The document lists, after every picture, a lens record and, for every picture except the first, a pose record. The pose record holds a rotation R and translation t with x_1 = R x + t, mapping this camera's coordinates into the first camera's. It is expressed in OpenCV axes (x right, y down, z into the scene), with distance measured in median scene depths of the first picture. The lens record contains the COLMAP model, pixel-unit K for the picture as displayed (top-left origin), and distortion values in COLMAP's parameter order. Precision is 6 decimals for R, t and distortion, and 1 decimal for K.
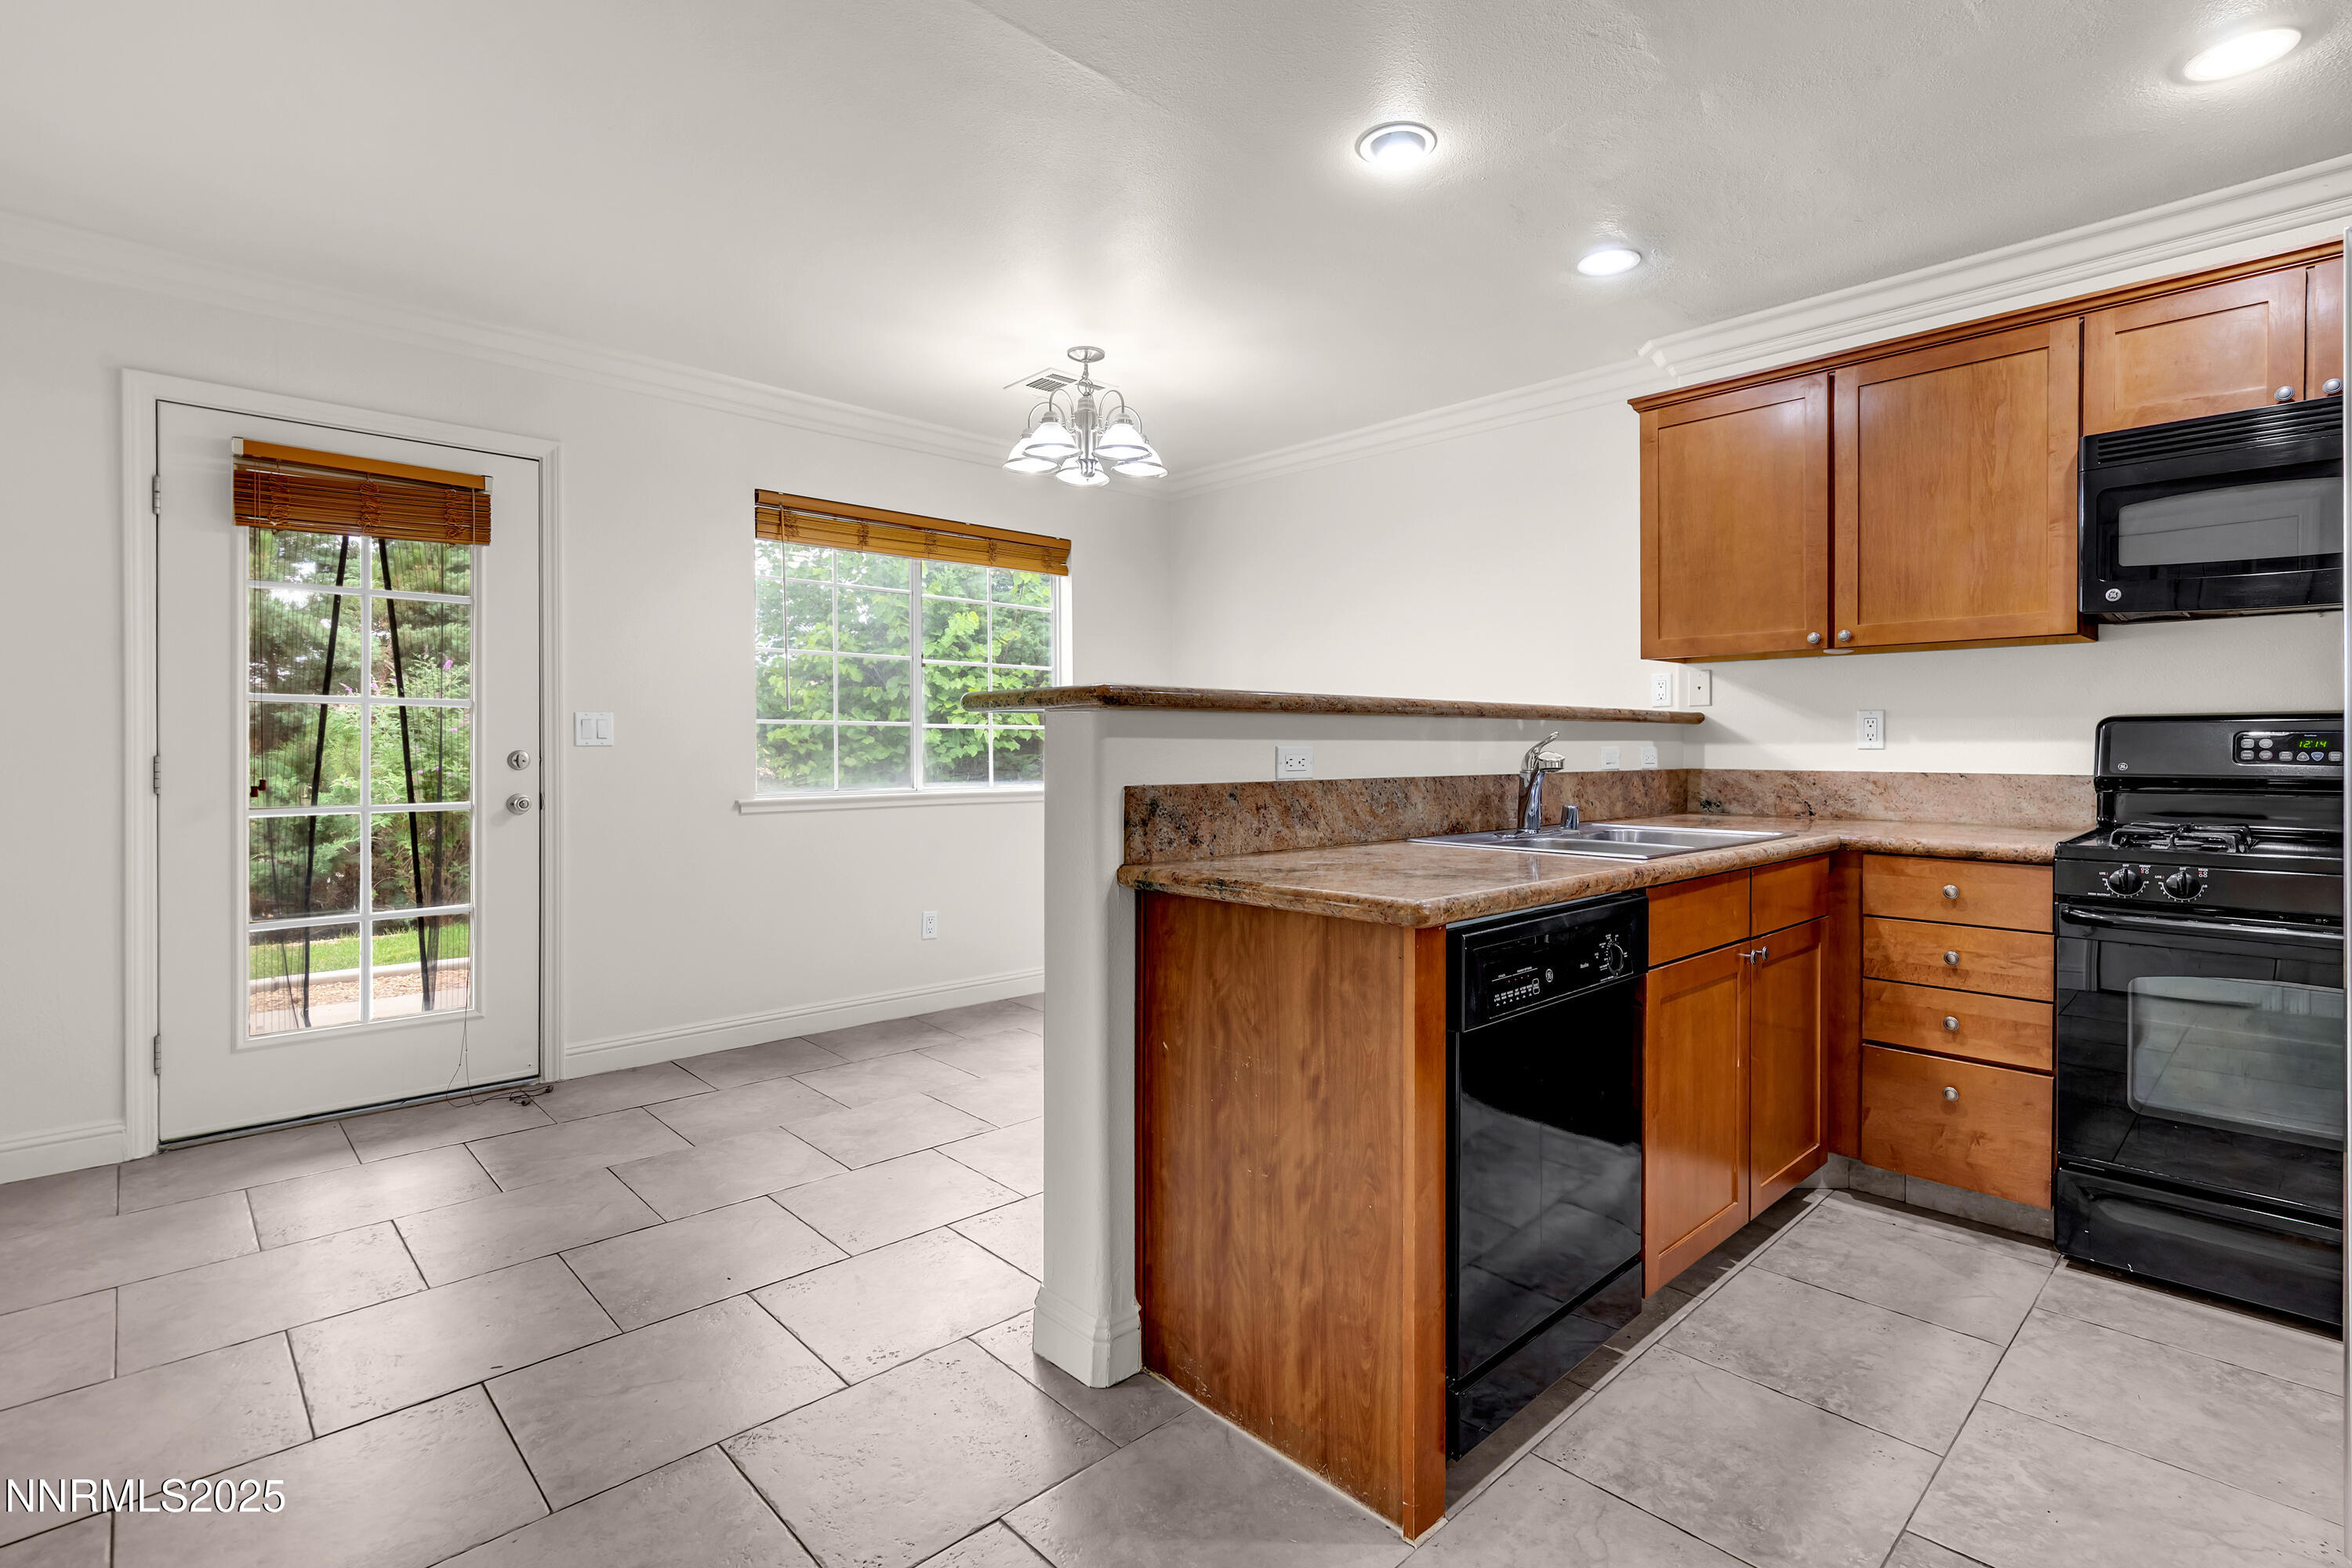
lens RADIAL K [[1109.0, 0, 1202.8], [0, 1109.0, 750.5], [0, 0, 1]] dist [0.005265, -0.000057]
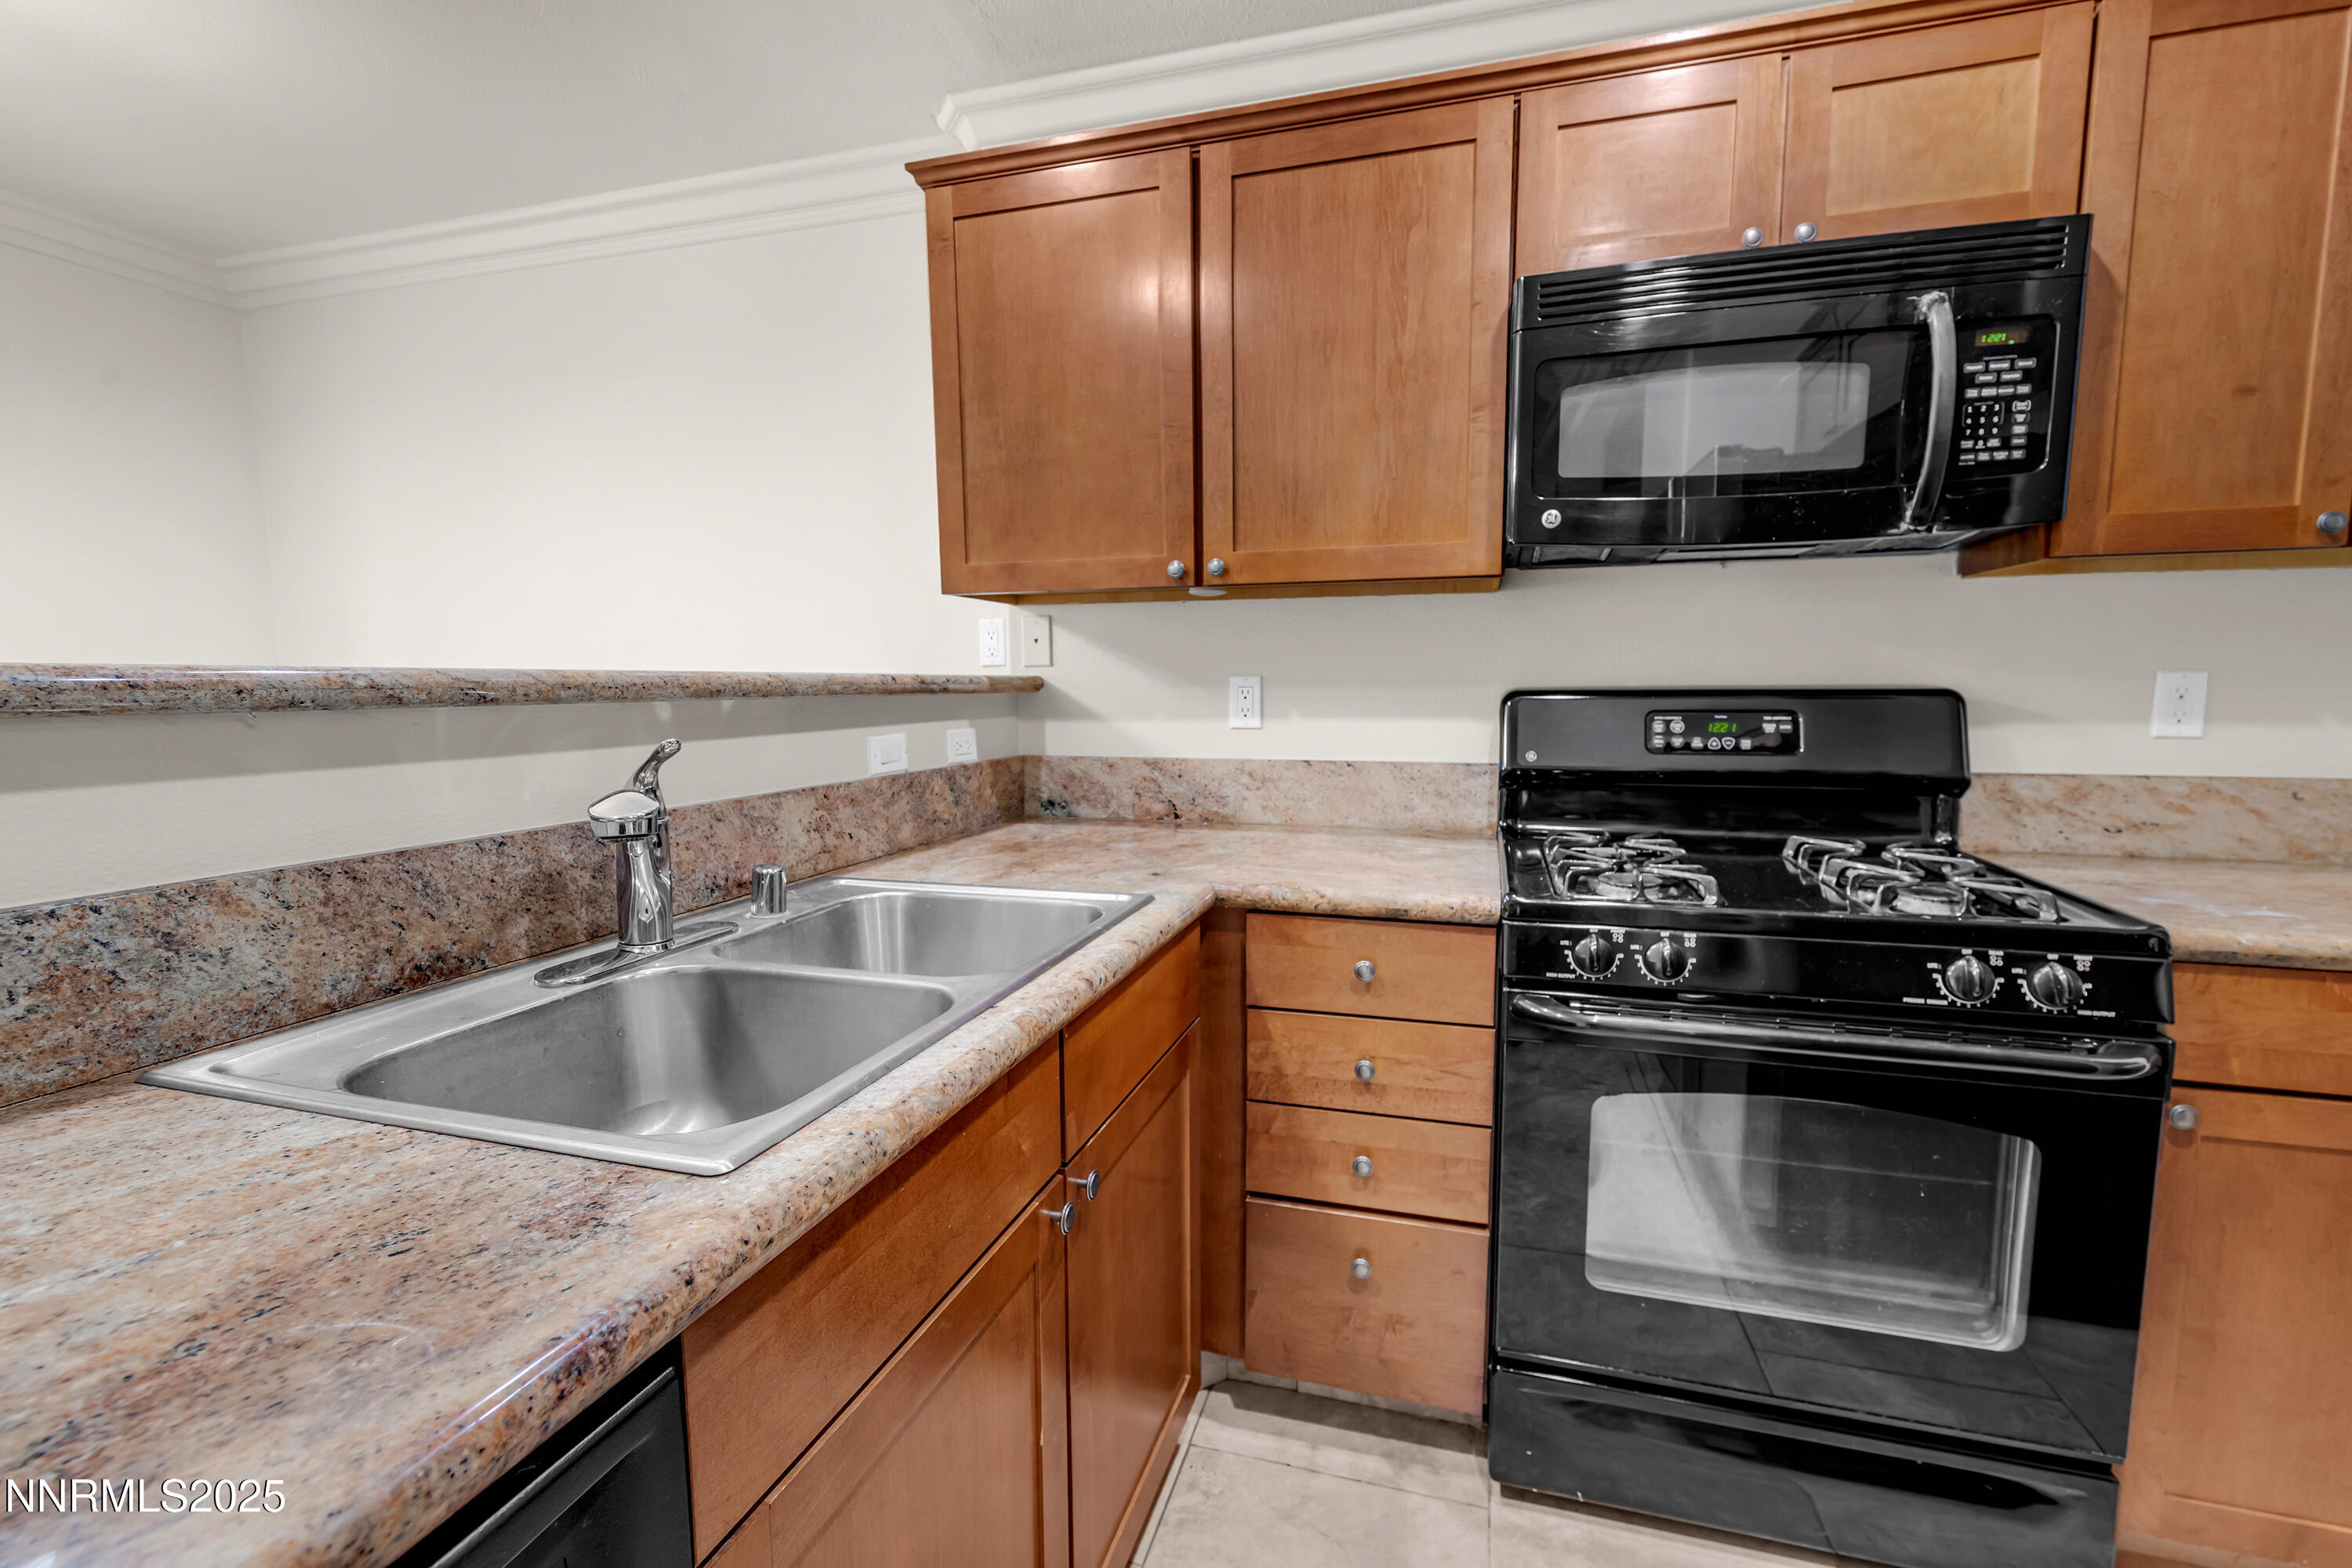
lens RADIAL K [[986.8, 0, 1200.4], [0, 986.8, 786.1], [0, 0, 1]] dist [0.000964, 0.000065]
pose [[0.868025, -0.055666, 0.493390, 0.283387], [0.007902, 0.995119, 0.098370, -0.032359], [-0.496457, -0.081489, 0.864228, 0.506458]]
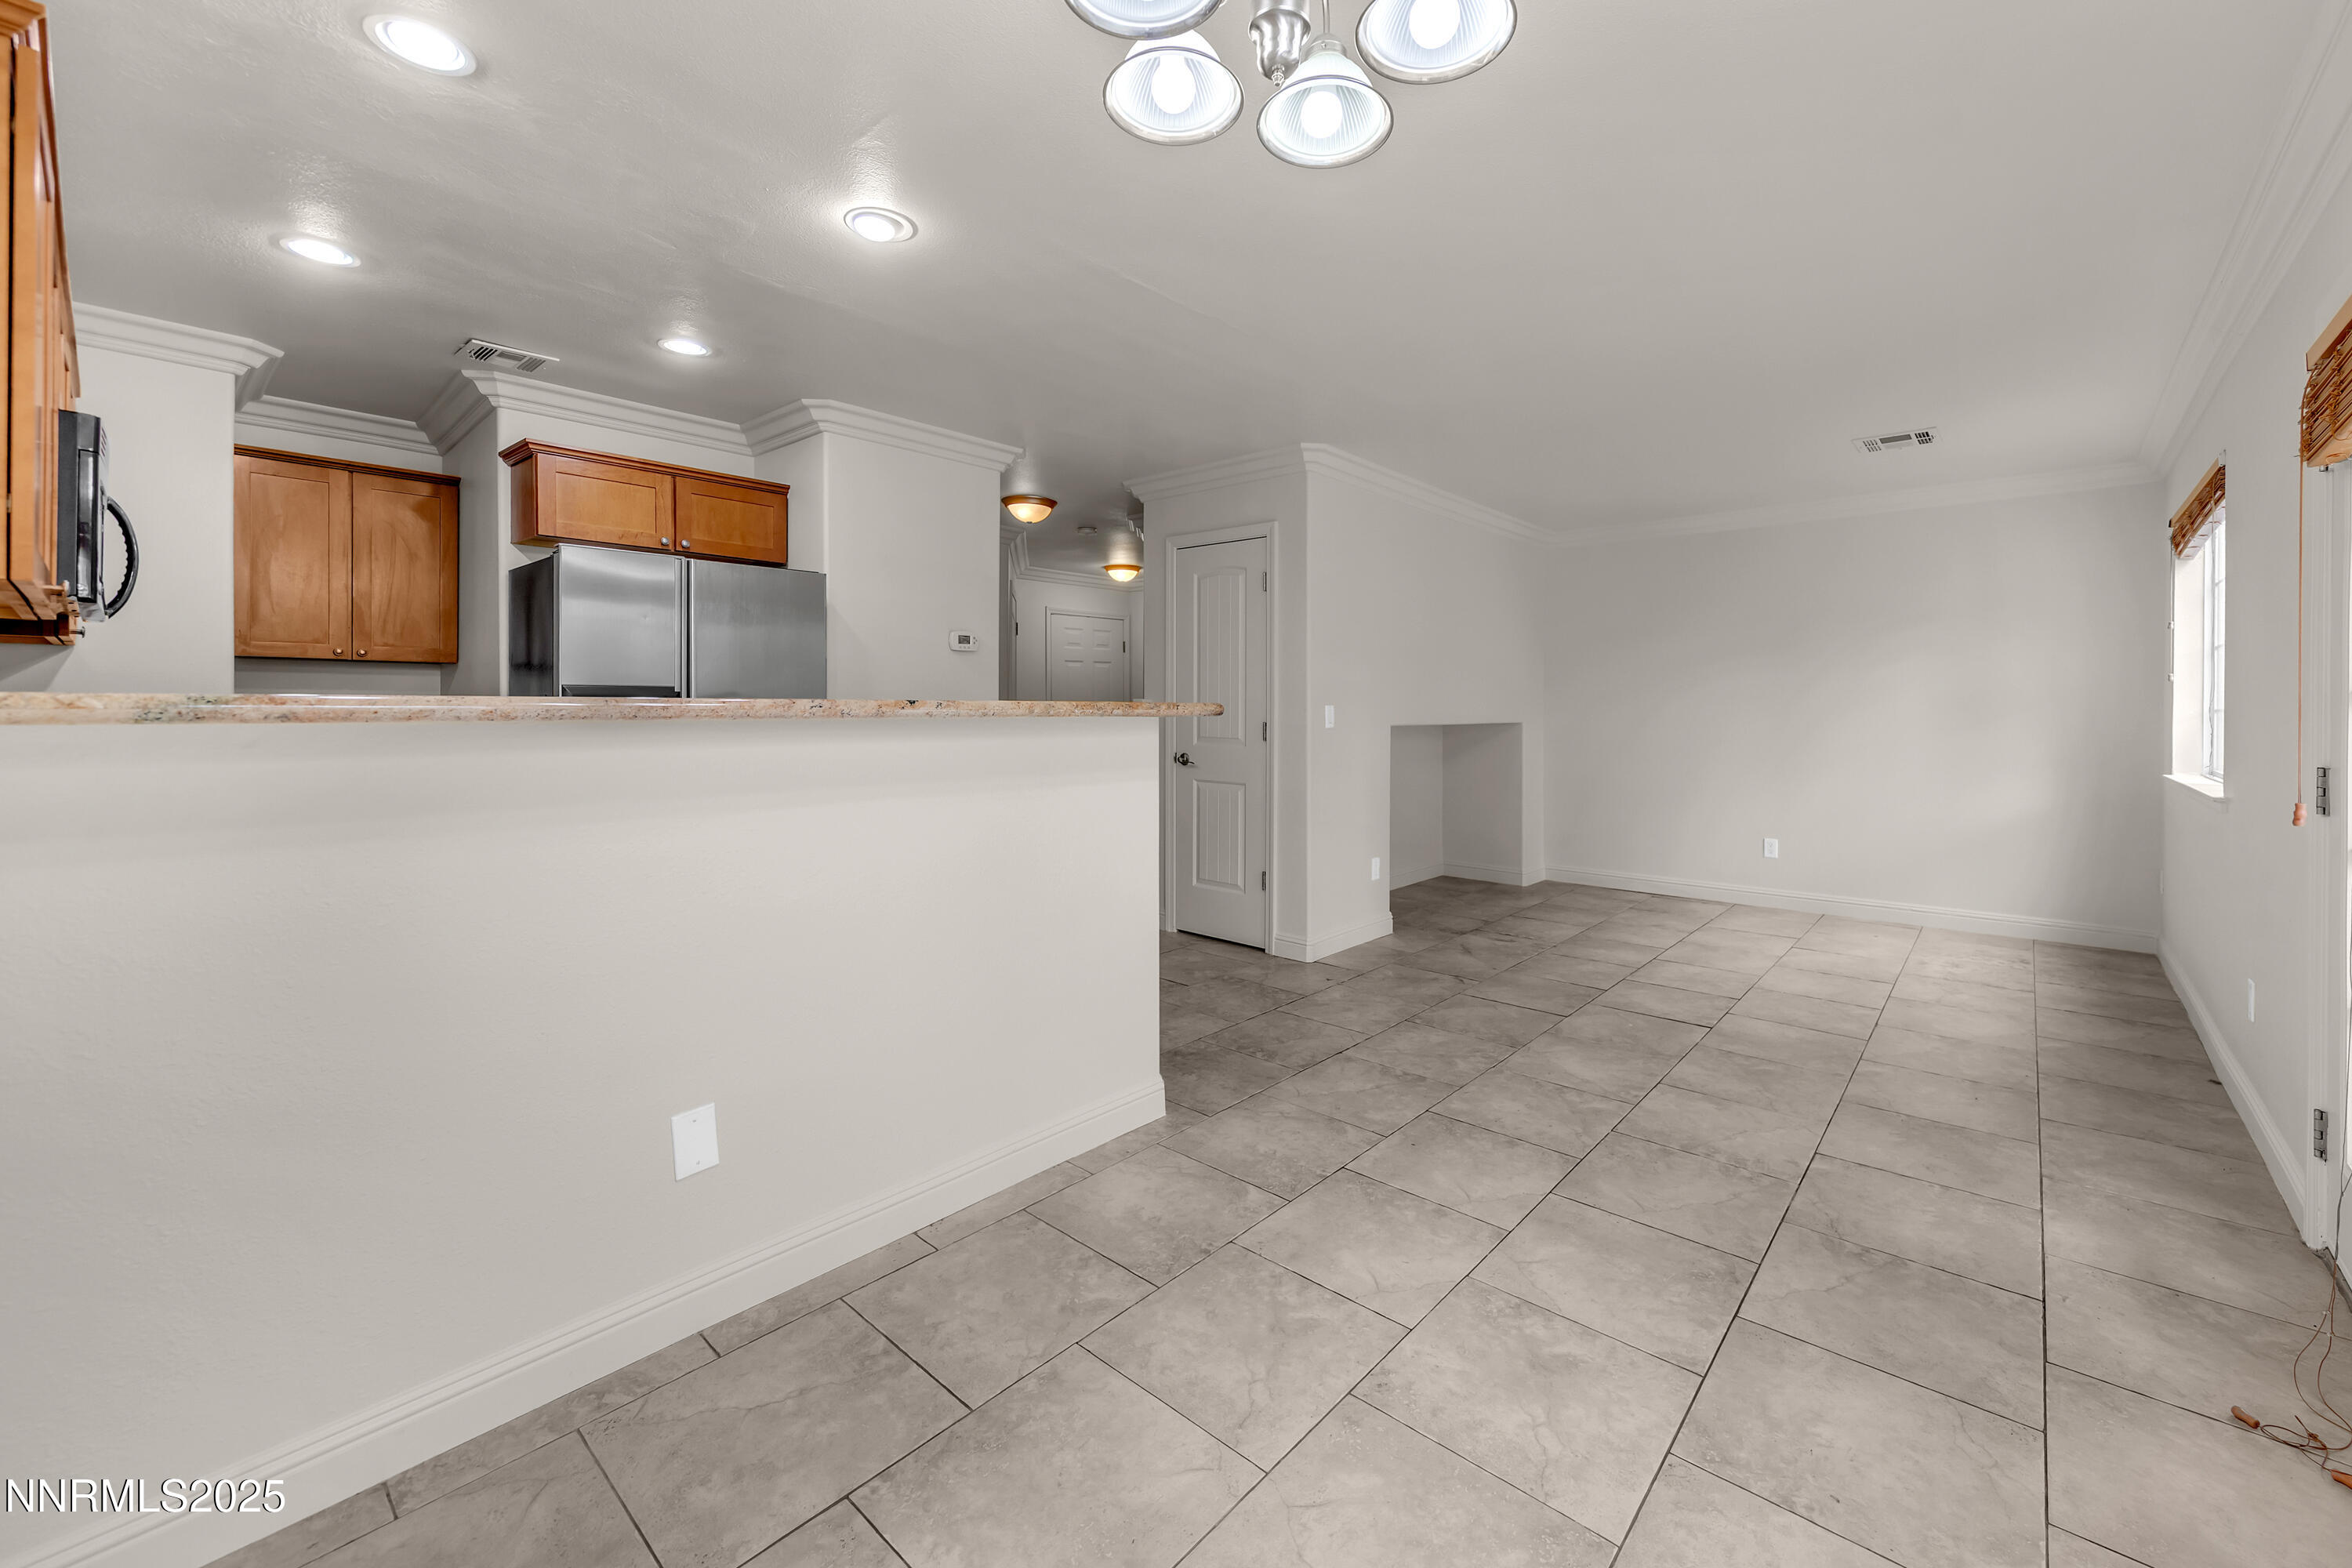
lens RADIAL K [[931.8, 0, 1206.1], [0, 931.8, 707.0], [0, 0, 1]] dist [0.004265, -0.000223]
pose [[-0.996847, -0.004701, -0.079209, -0.071317], [-0.005203, 0.999968, 0.006132, -0.042376], [0.079178, 0.006525, -0.996839, 1.710515]]
